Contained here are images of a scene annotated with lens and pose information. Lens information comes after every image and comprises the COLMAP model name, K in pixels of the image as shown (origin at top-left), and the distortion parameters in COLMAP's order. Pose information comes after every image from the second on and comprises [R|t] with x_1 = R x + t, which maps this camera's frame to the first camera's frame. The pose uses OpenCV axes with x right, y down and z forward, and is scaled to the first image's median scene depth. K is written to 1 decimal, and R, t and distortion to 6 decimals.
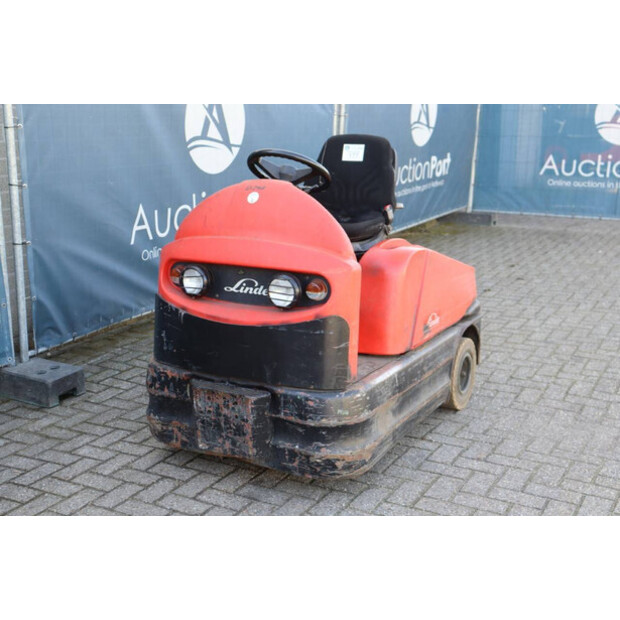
lens RADIAL K [[810.5, 0, 318.7], [0, 810.5, 310.6], [0, 0, 1]] dist [0.036191, 0.041733]
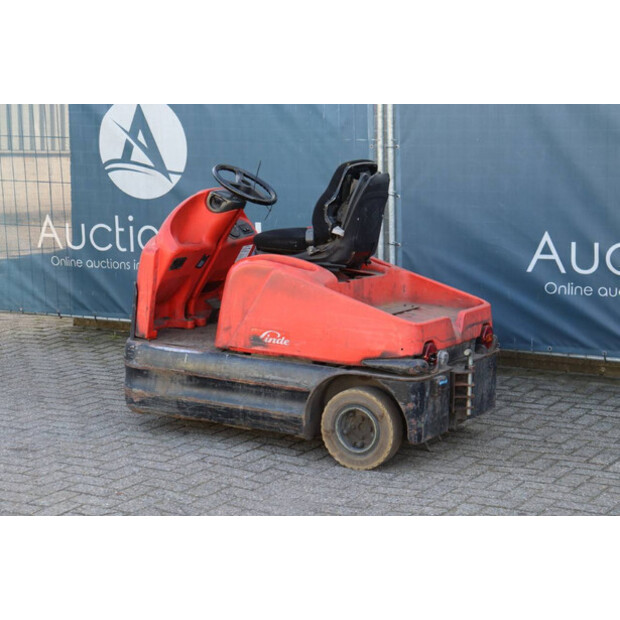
lens RADIAL K [[1307.1, 0, 310.0], [0, 1307.1, 310.0], [0, 0, 1]] dist [0.260491, 0.027544]
pose [[-0.013932, 0.140735, -0.989949, 2.056735], [-0.236777, 0.961423, 0.140012, -0.307149], [0.971464, 0.236348, 0.019928, 1.169670]]
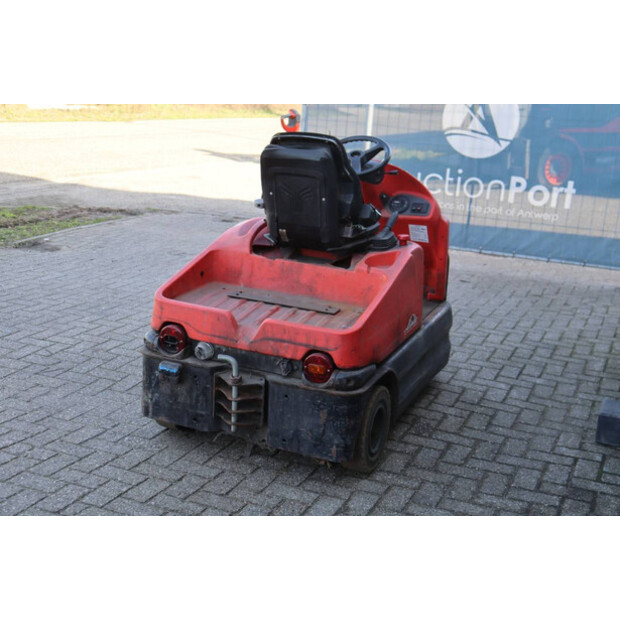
lens RADIAL K [[871.3, 0, 294.8], [0, 871.3, 310.6], [0, 0, 1]] dist [0.040349, 0.066387]
pose [[-0.995719, -0.035068, -0.085524, 0.170025], [-0.071552, 0.878170, 0.472967, -0.617190], [0.058519, 0.477061, -0.876920, 2.392735]]
